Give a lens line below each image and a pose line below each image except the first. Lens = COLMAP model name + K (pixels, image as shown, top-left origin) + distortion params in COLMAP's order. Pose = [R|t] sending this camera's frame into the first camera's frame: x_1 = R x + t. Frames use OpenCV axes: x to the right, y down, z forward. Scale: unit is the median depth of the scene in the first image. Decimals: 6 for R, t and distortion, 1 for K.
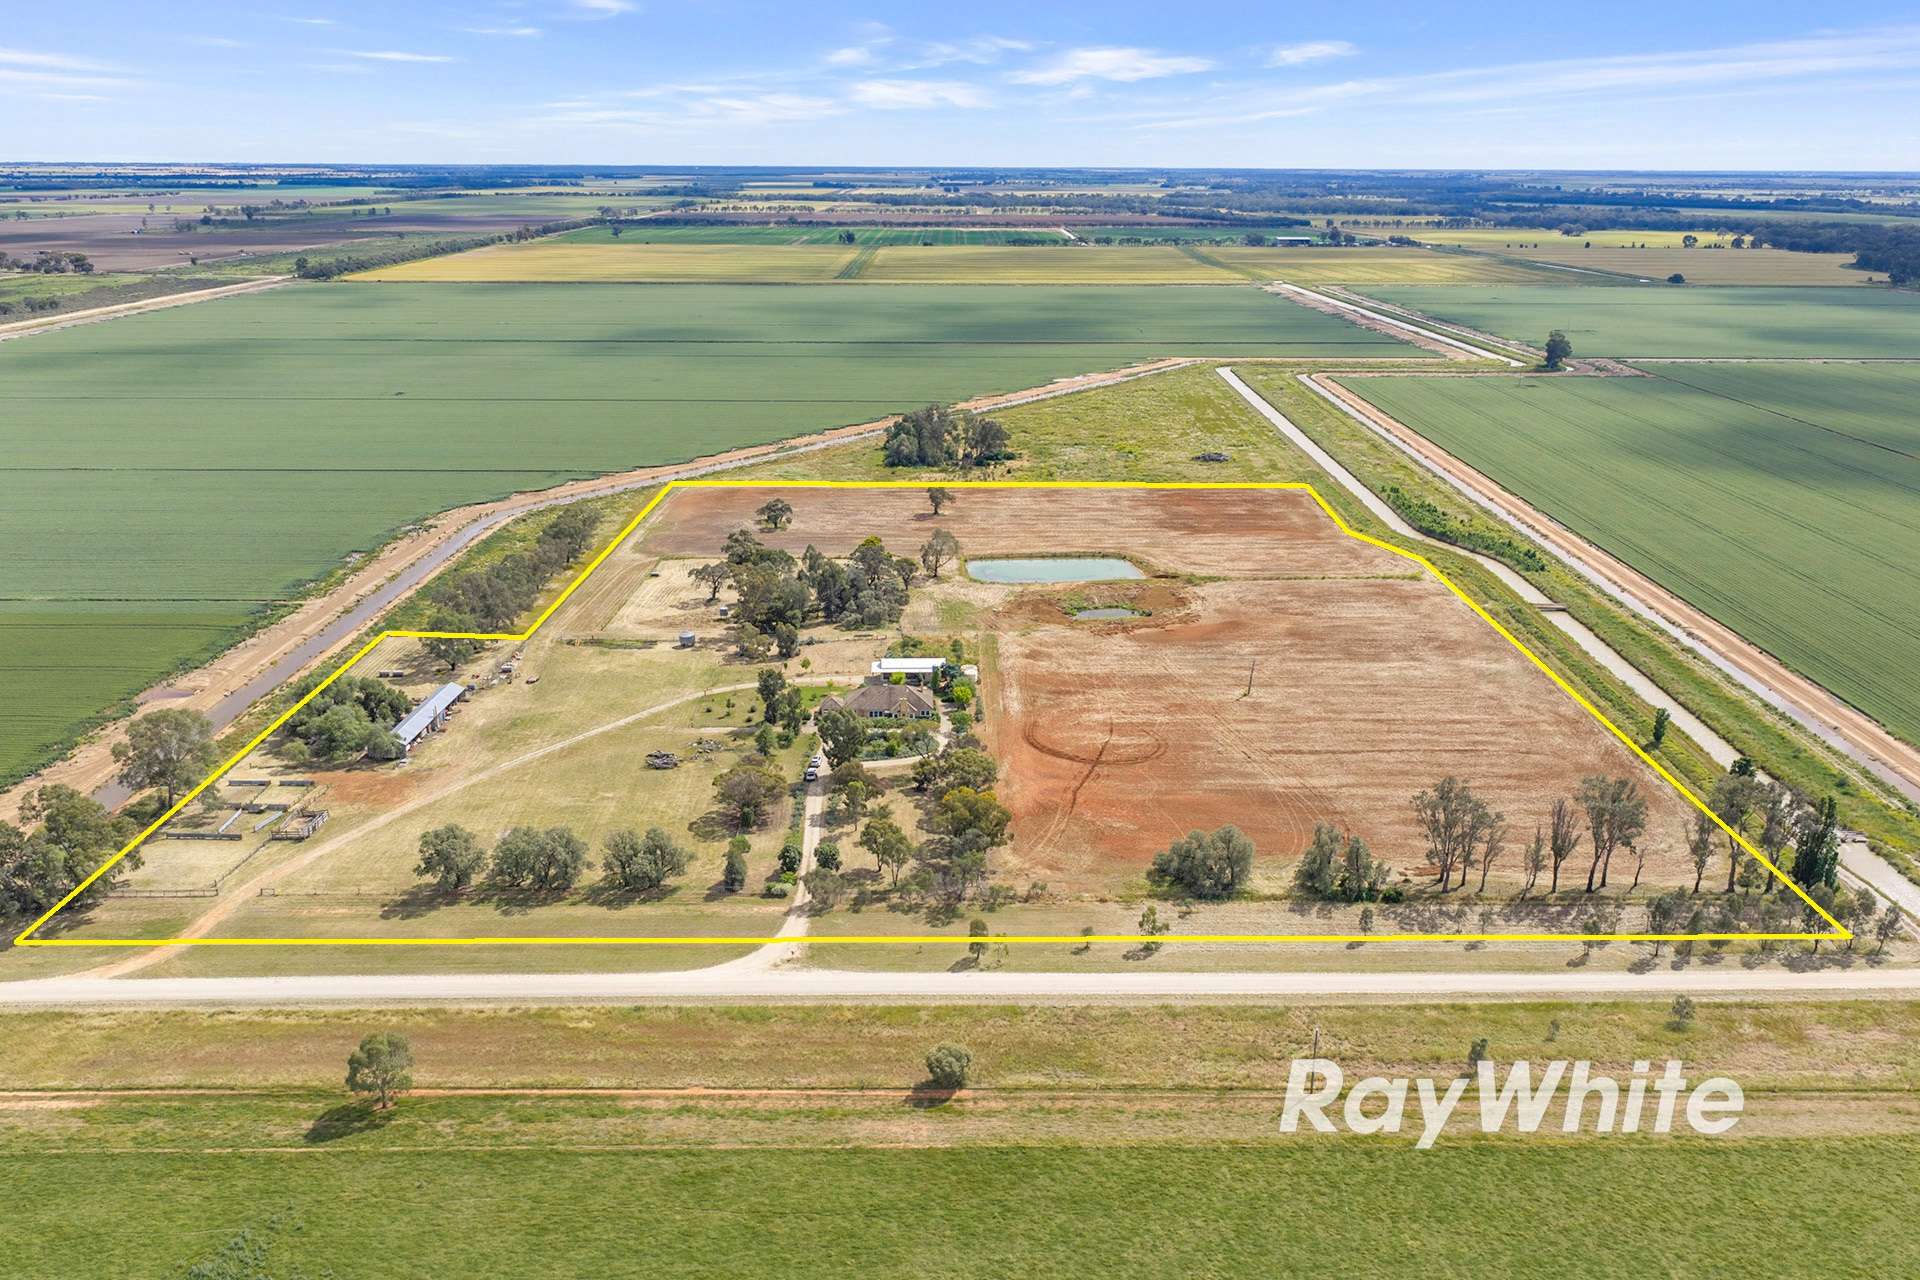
lens RADIAL K [[1613.5, 0, 957.8], [0, 1613.5, 640.5], [0, 0, 1]] dist [0.012425, -0.008423]
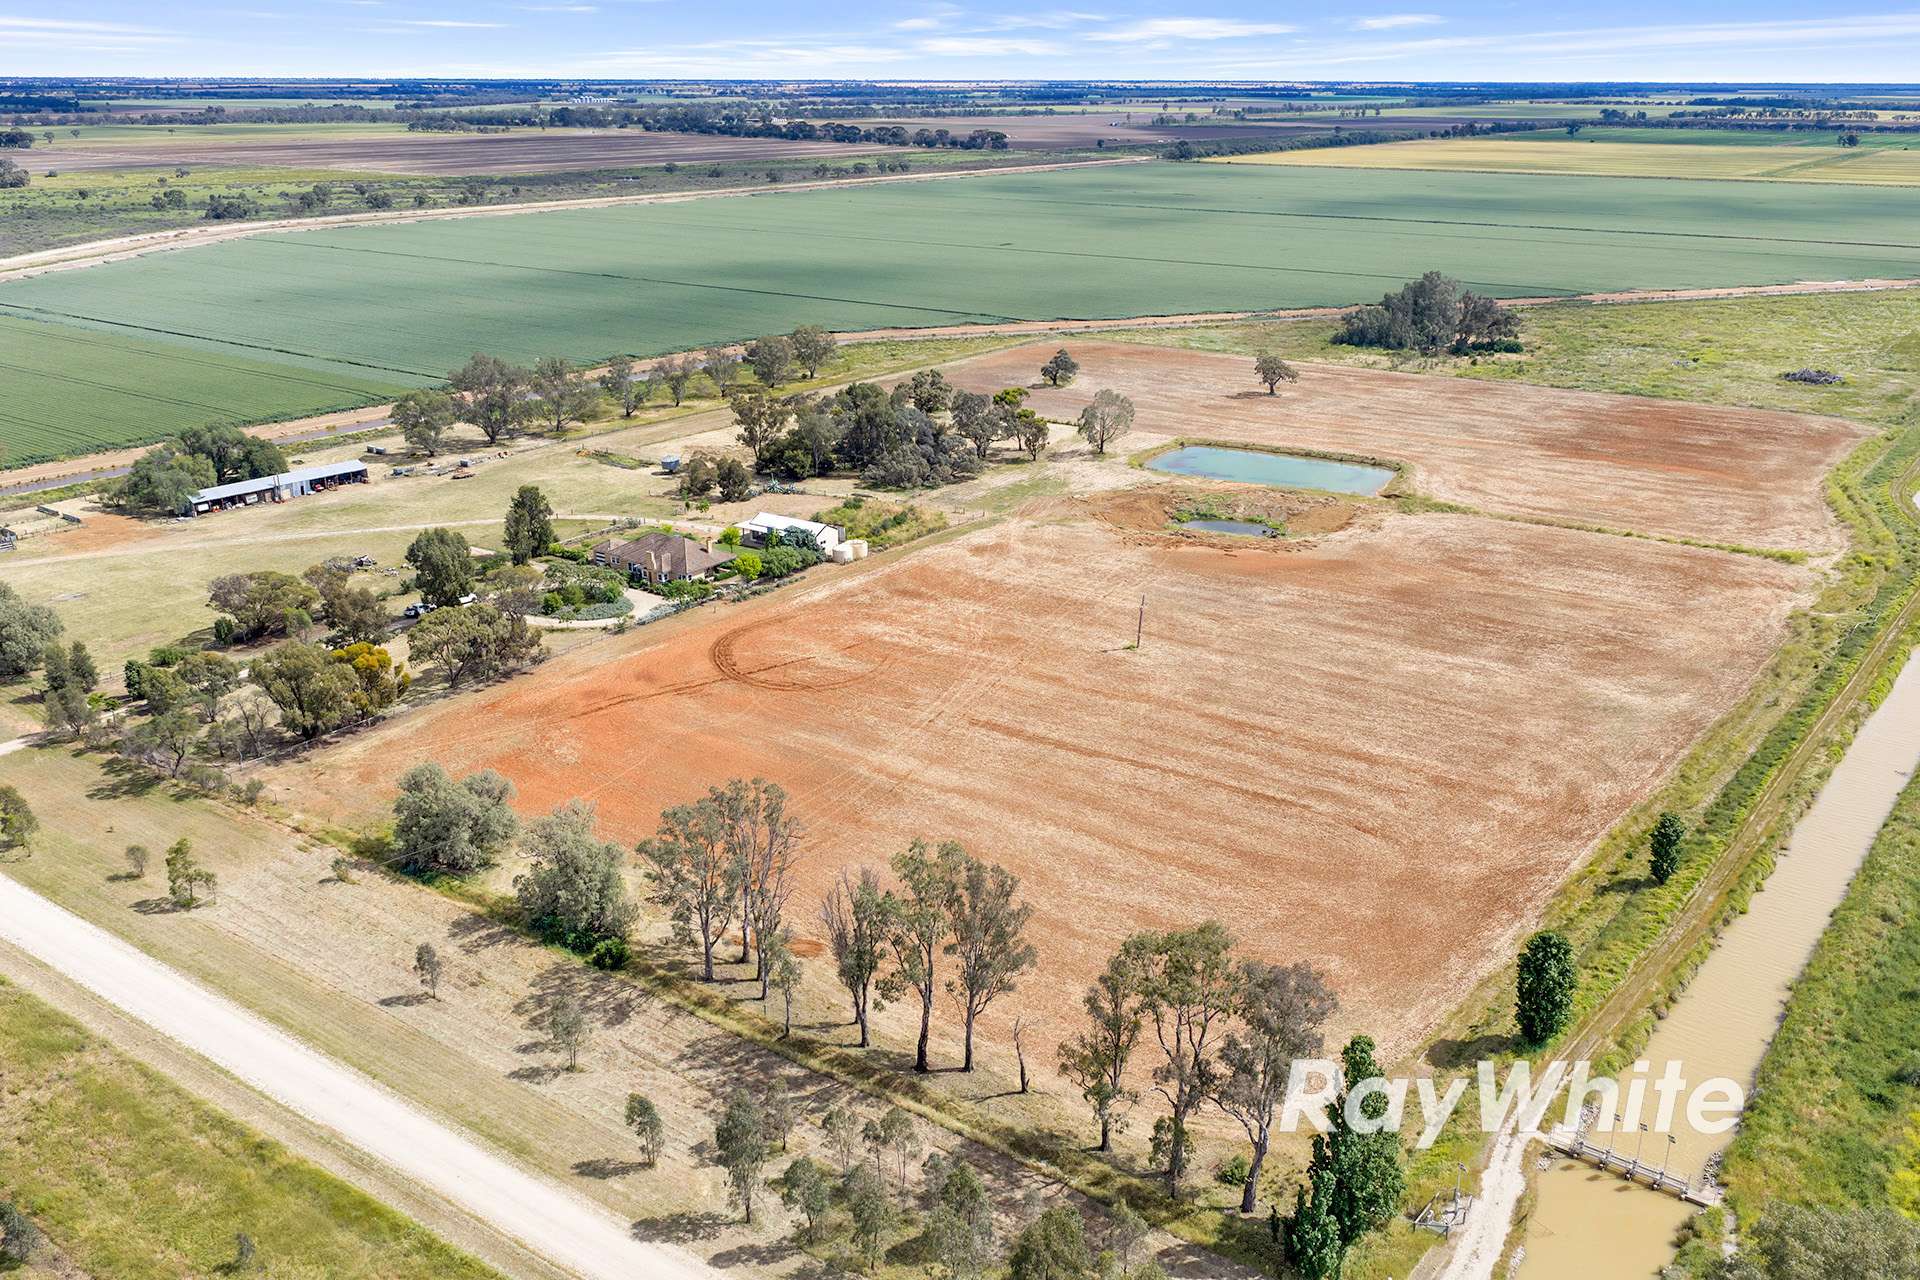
lens RADIAL K [[1590.7, 0, 950.8], [0, 1590.7, 639.3], [0, 0, 1]] dist [0.005600, 0.002029]
pose [[0.801179, 0.194990, -0.565766, 0.477545], [-0.167125, 0.980714, 0.101337, -0.022258], [0.574615, 0.013365, 0.818315, 0.430023]]
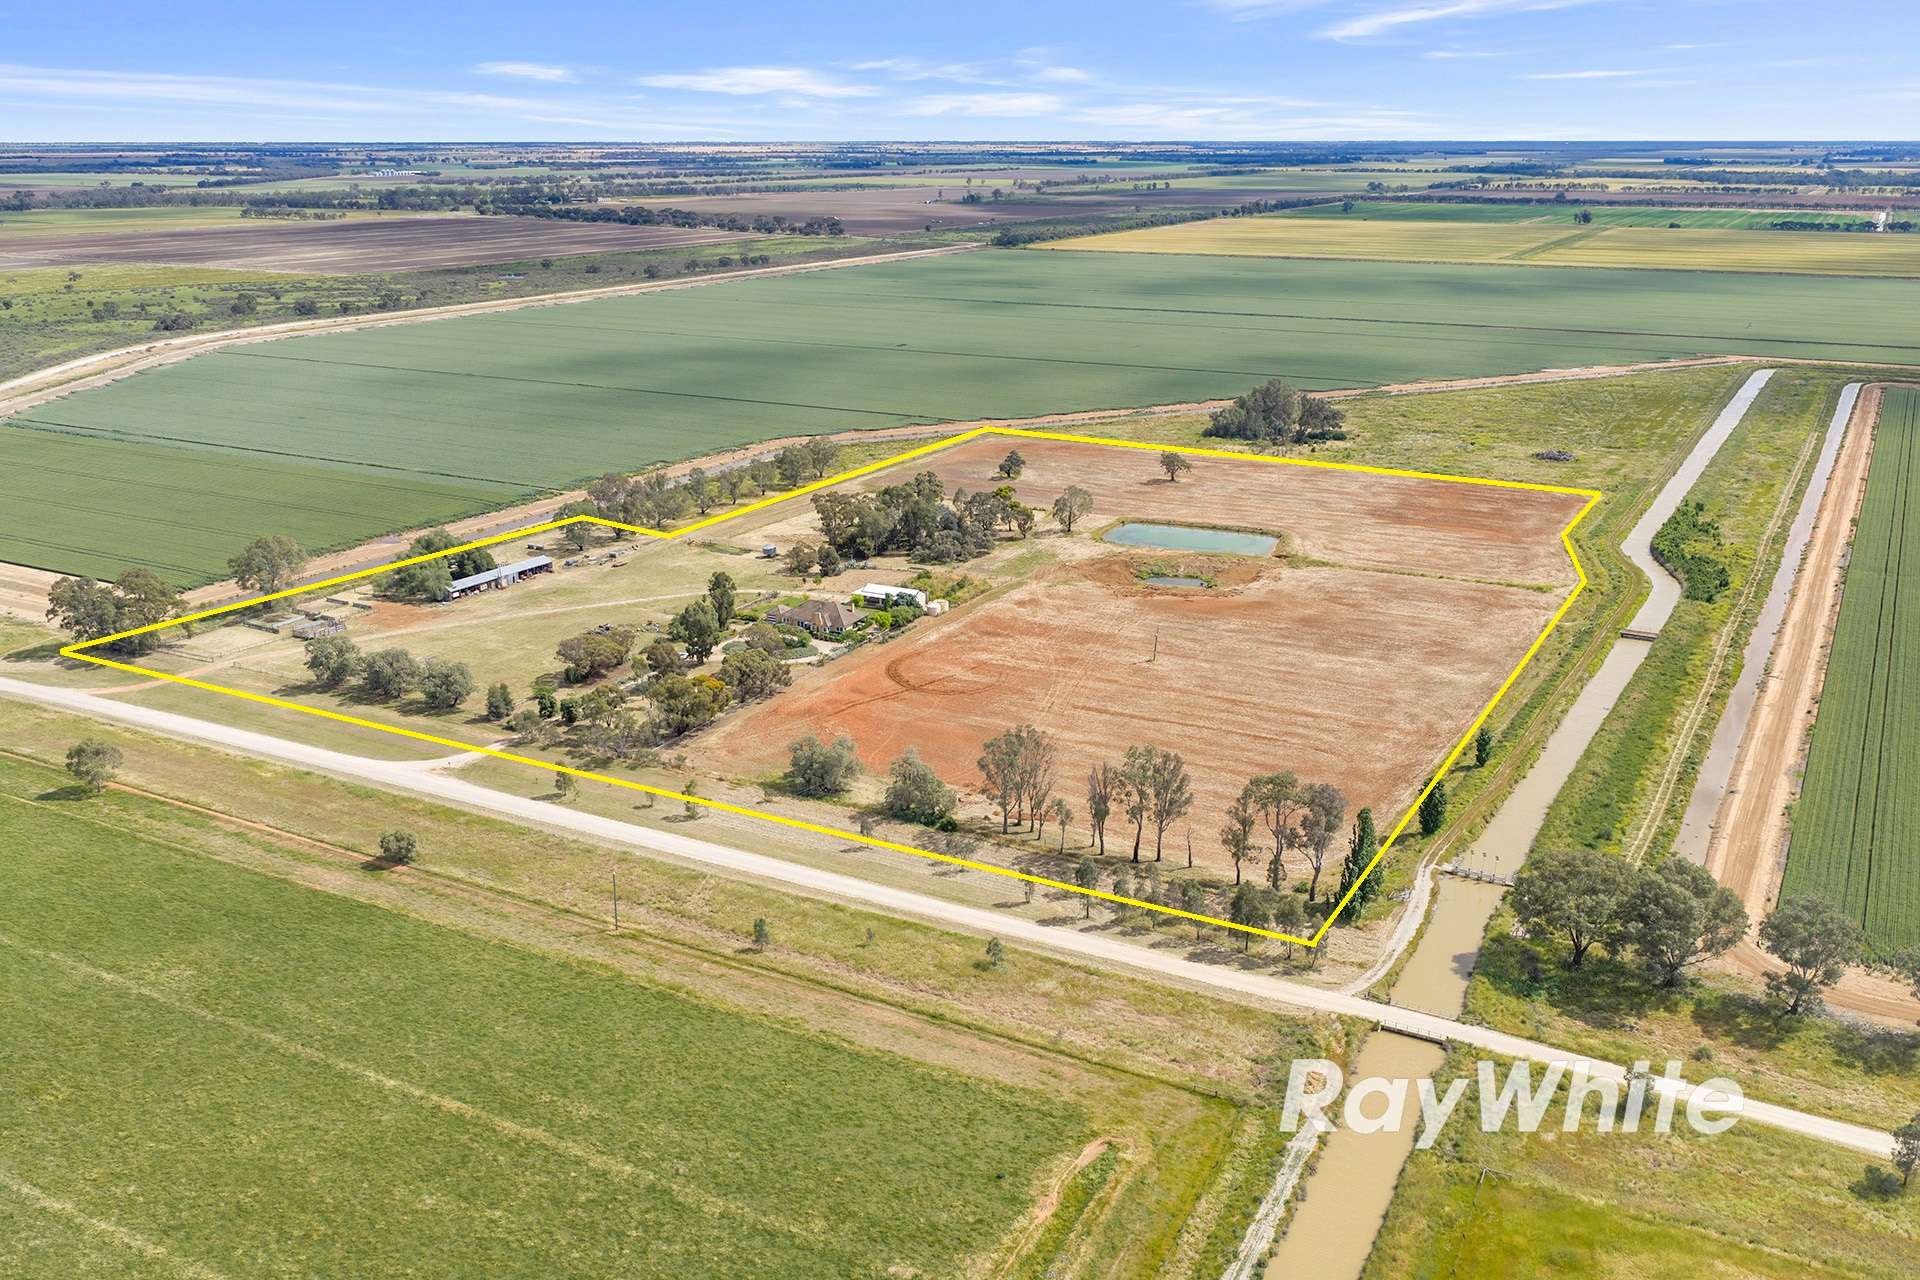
lens RADIAL K [[1613.5, 0, 957.8], [0, 1613.5, 640.5], [0, 0, 1]] dist [0.012425, -0.008423]
pose [[0.873942, 0.140429, -0.465301, 0.541790], [-0.134083, 0.989859, 0.046903, -0.010733], [0.467169, 0.021398, 0.883909, 0.036369]]
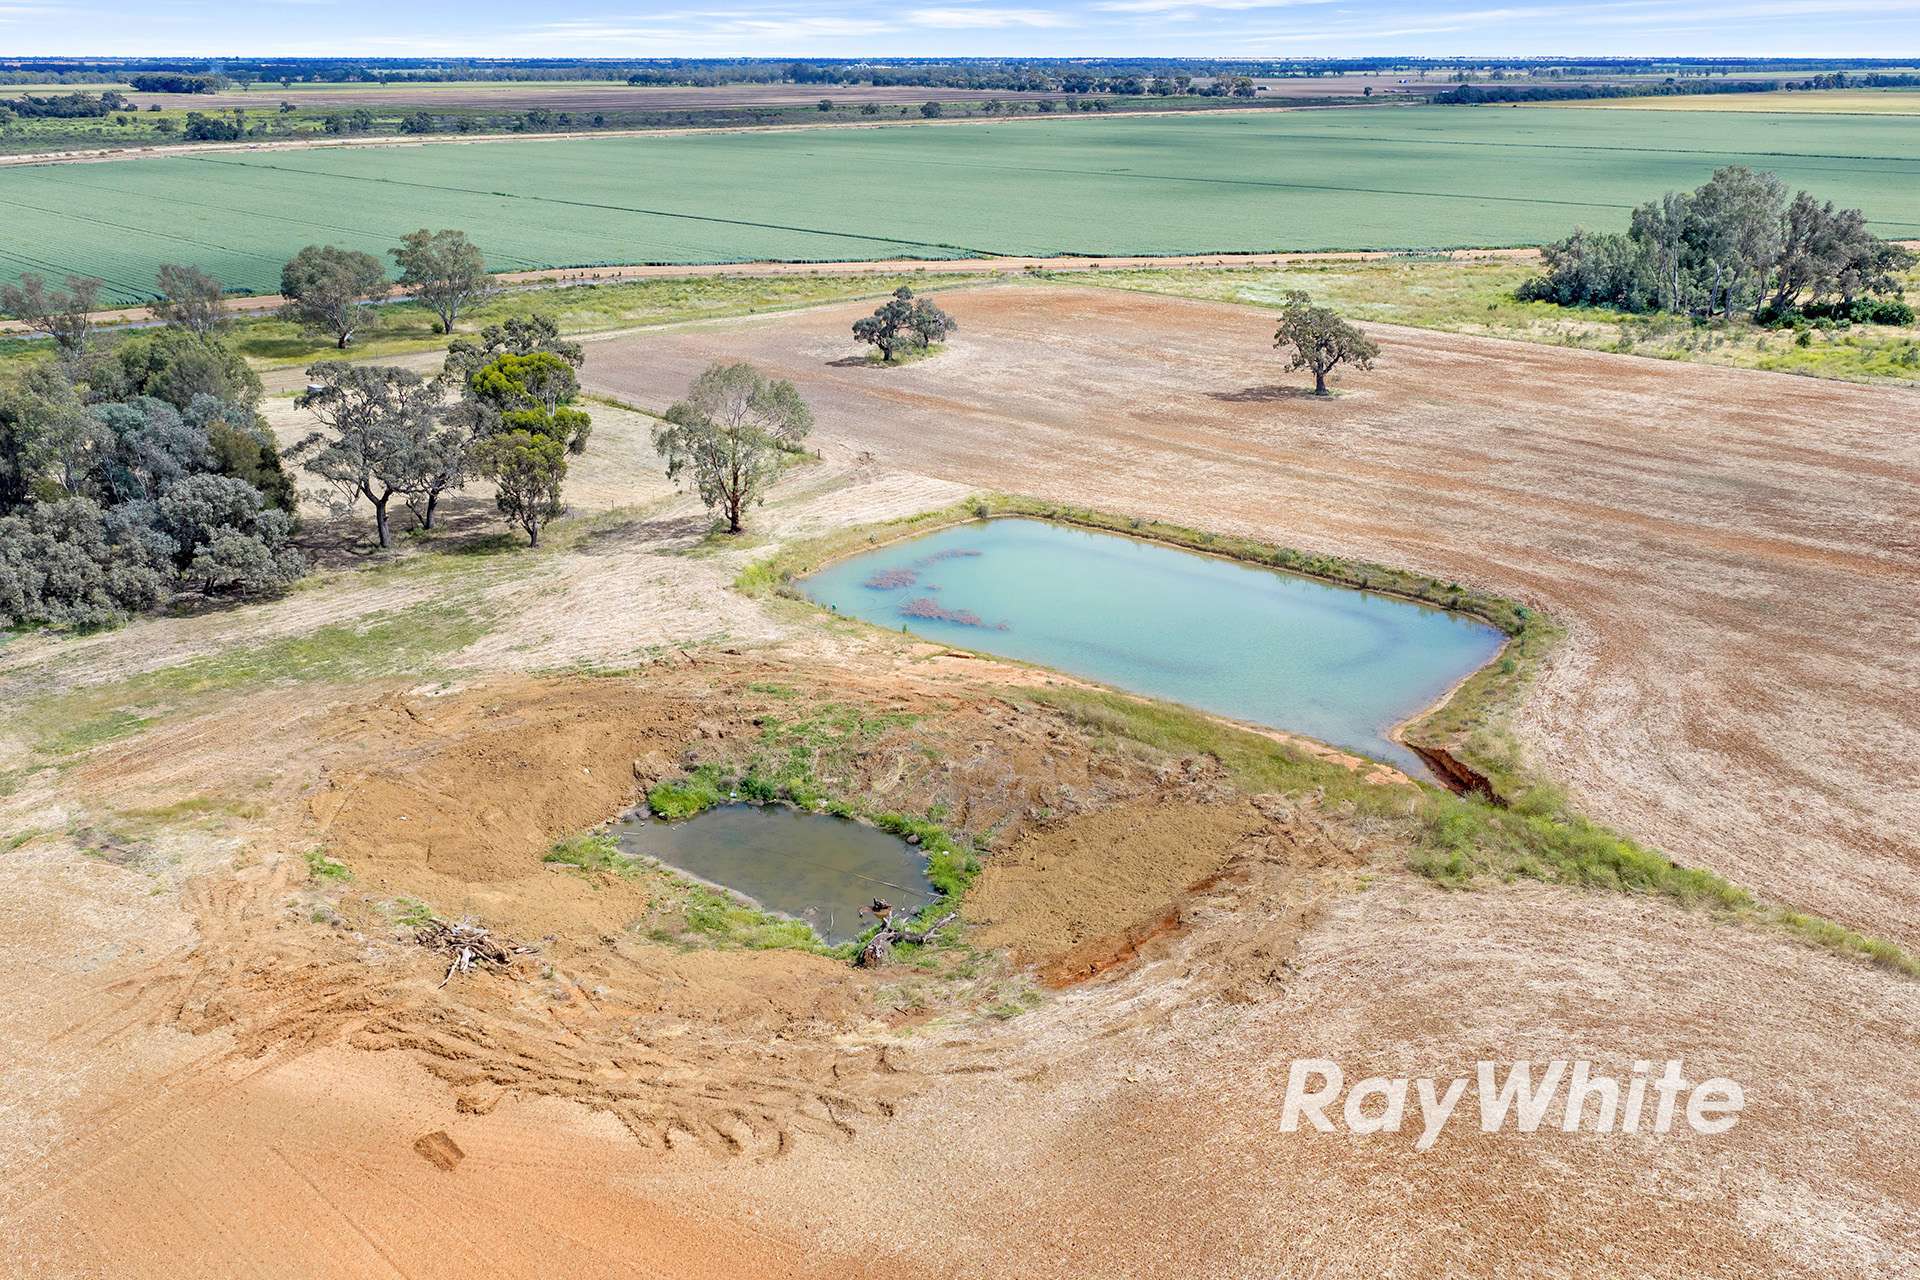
lens RADIAL K [[1590.7, 0, 950.8], [0, 1590.7, 639.3], [0, 0, 1]] dist [0.005600, 0.002029]
pose [[0.676876, 0.248029, -0.693051, 0.282301], [-0.204919, 0.967796, 0.146218, -0.090995], [0.706998, 0.043048, 0.705904, 1.044333]]
